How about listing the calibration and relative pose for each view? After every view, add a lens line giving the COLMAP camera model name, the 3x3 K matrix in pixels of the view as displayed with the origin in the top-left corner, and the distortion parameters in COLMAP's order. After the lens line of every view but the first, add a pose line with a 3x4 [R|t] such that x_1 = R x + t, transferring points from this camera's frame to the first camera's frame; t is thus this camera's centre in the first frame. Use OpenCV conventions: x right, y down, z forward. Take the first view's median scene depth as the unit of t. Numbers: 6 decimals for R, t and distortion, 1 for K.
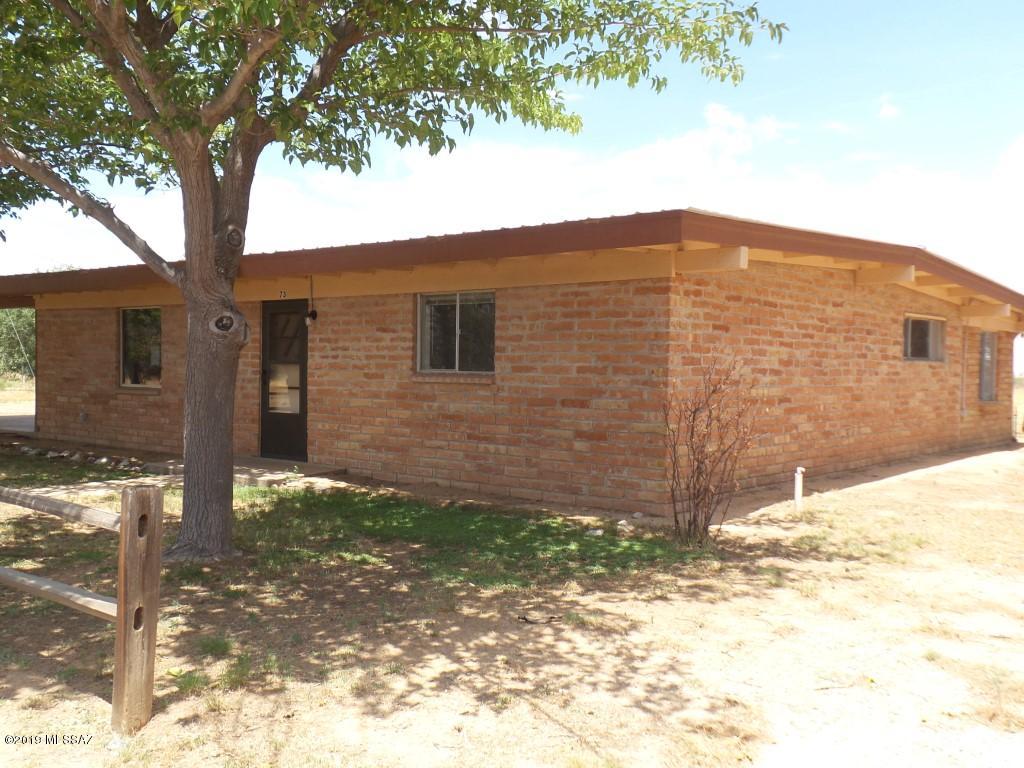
lens RADIAL K [[881.8, 0, 520.5], [0, 881.8, 385.6], [0, 0, 1]] dist [0.068258, -0.001257]
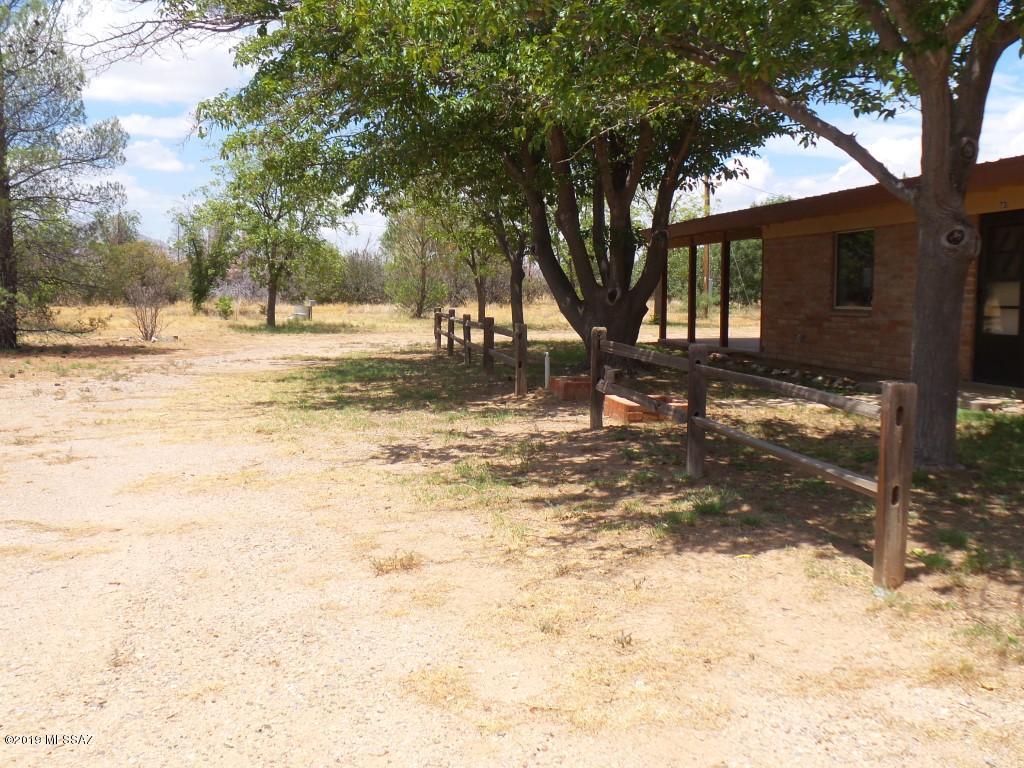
lens RADIAL K [[1018.4, 0, 513.2], [0, 1018.4, 415.9], [0, 0, 1]] dist [0.004691, -0.008865]
pose [[0.784487, 0.042818, -0.618665, -0.002727], [0.012064, 0.996371, 0.084257, 0.028502], [0.620028, -0.073562, 0.781124, -0.228513]]
